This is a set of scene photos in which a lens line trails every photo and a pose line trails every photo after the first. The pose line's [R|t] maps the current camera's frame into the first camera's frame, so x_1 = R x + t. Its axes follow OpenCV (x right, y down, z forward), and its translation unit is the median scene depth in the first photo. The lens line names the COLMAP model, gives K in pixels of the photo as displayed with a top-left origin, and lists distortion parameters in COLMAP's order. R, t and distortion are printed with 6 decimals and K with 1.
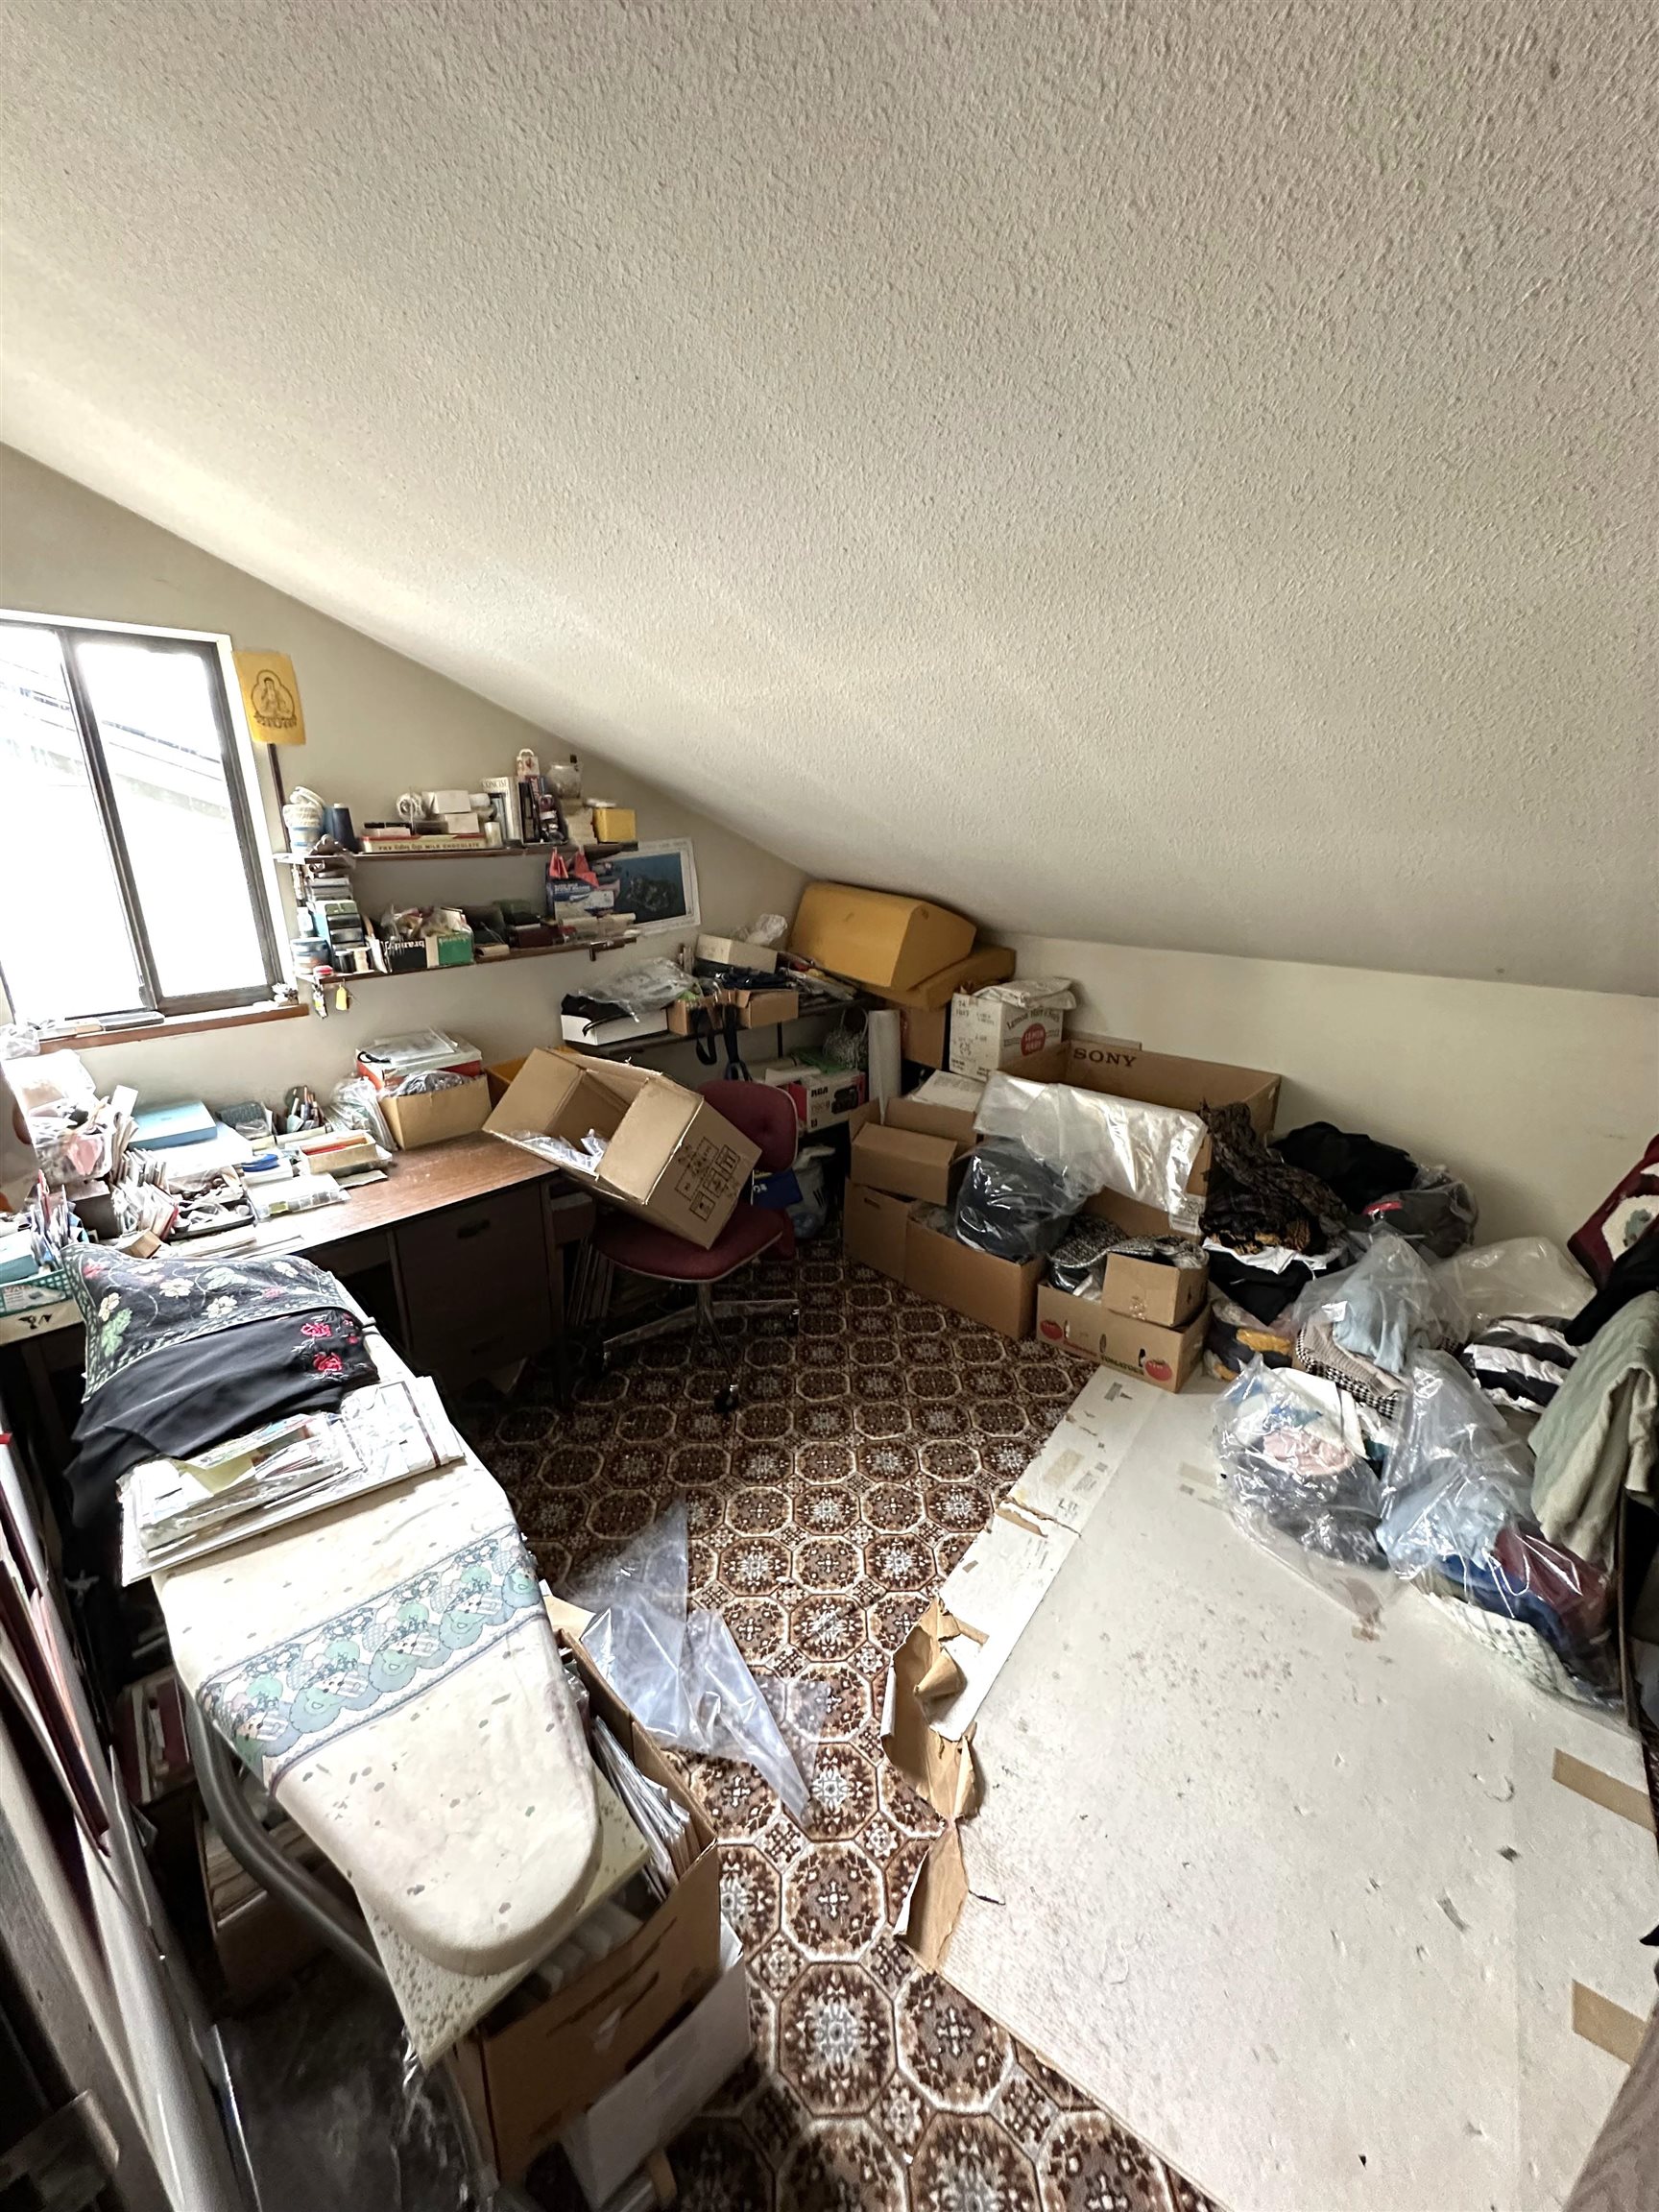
lens RADIAL K [[881.6, 0, 829.0], [0, 881.6, 1102.3], [0, 0, 1]] dist [-0.000984, 0.000728]
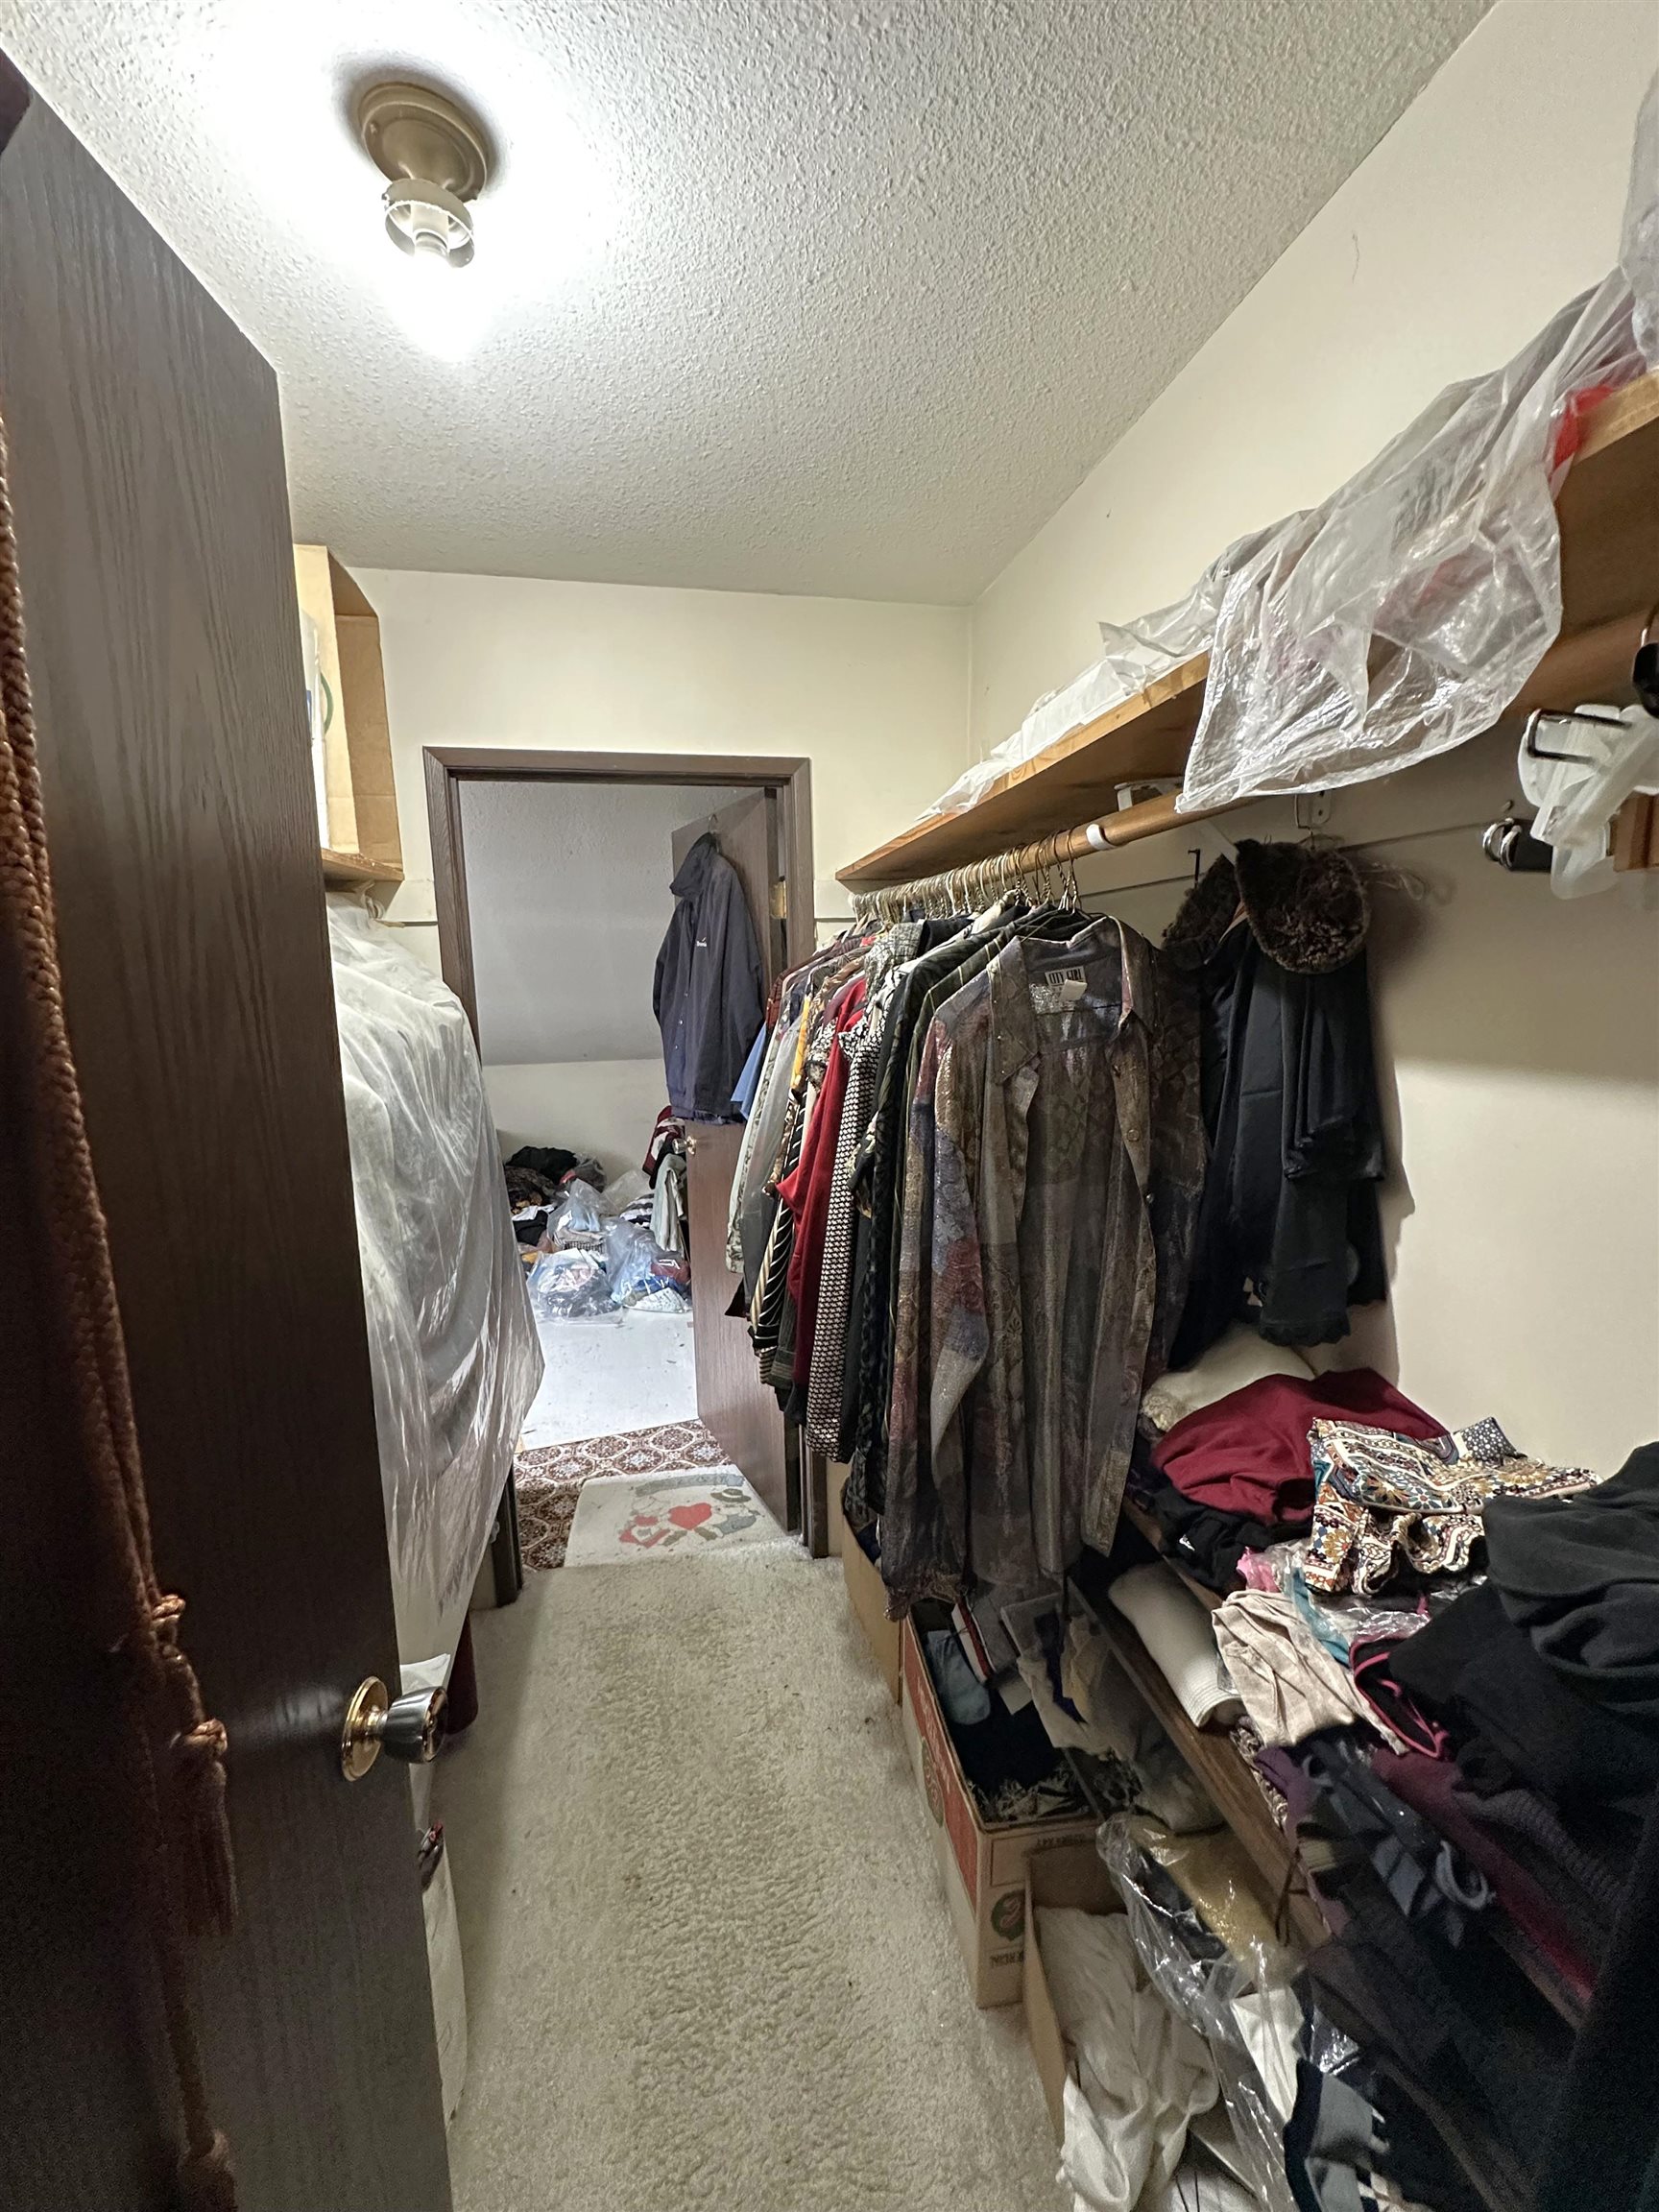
lens RADIAL K [[881.6, 0, 828.8], [0, 881.6, 1104.0], [0, 0, 1]] dist [-0.000984, 0.000728]
pose [[0.570664, -0.131808, 0.810536, -0.764278], [0.280432, 0.958977, -0.041493, 0.259072], [-0.771816, 0.250979, 0.584217, -0.799281]]
